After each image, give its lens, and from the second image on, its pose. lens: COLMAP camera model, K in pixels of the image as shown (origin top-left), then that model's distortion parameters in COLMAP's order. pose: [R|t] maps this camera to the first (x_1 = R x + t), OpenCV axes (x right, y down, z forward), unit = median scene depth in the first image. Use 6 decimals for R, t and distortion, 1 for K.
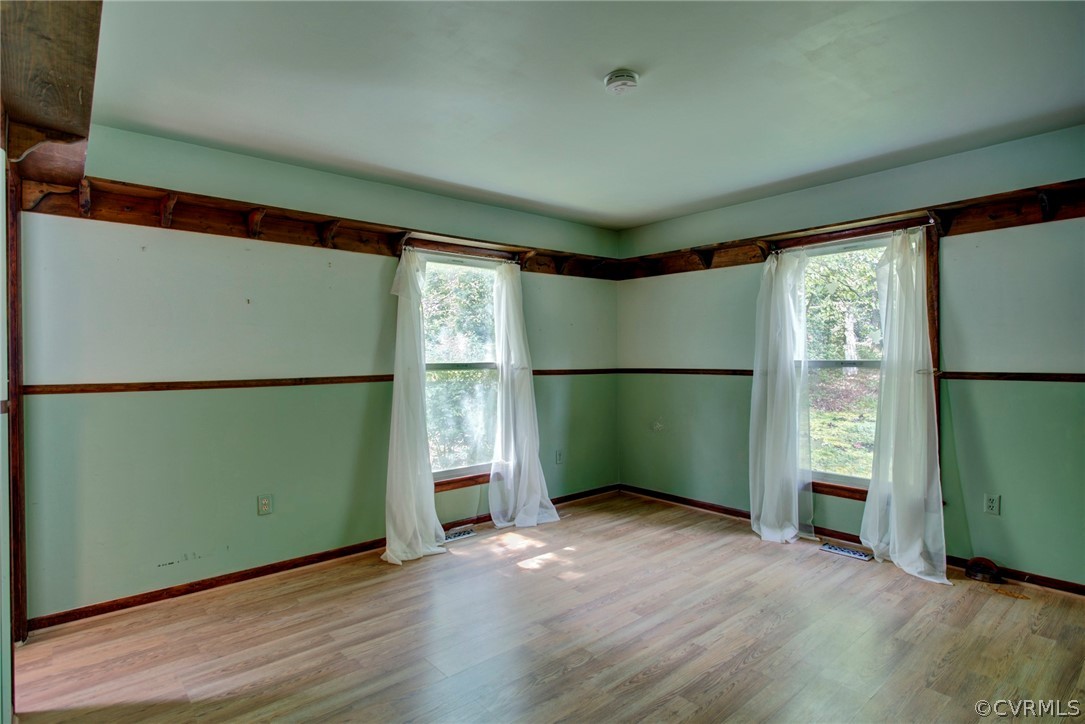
lens RADIAL K [[561.4, 0, 537.3], [0, 561.4, 357.8], [0, 0, 1]] dist [-0.005289, 0.008013]
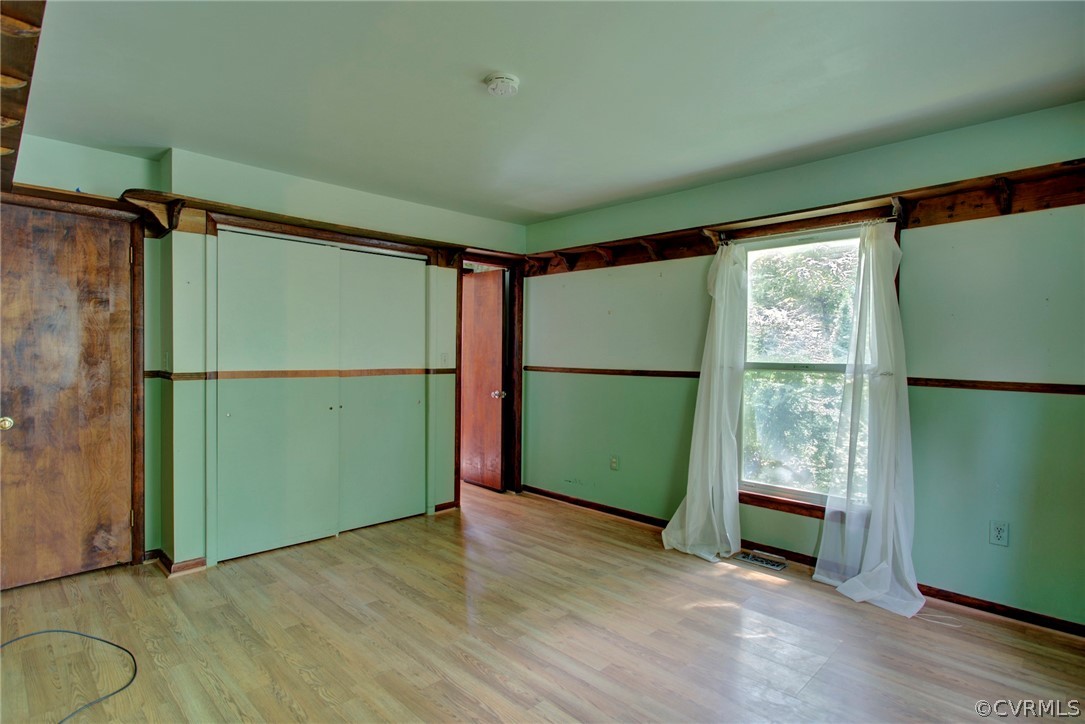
lens RADIAL K [[561.4, 0, 539.0], [0, 561.4, 358.1], [0, 0, 1]] dist [-0.005289, 0.008013]
pose [[0.069102, 0.014808, -0.997500, 0.832401], [-0.011375, 0.999837, 0.014054, -0.007096], [0.997545, 0.010375, 0.069259, 0.709489]]
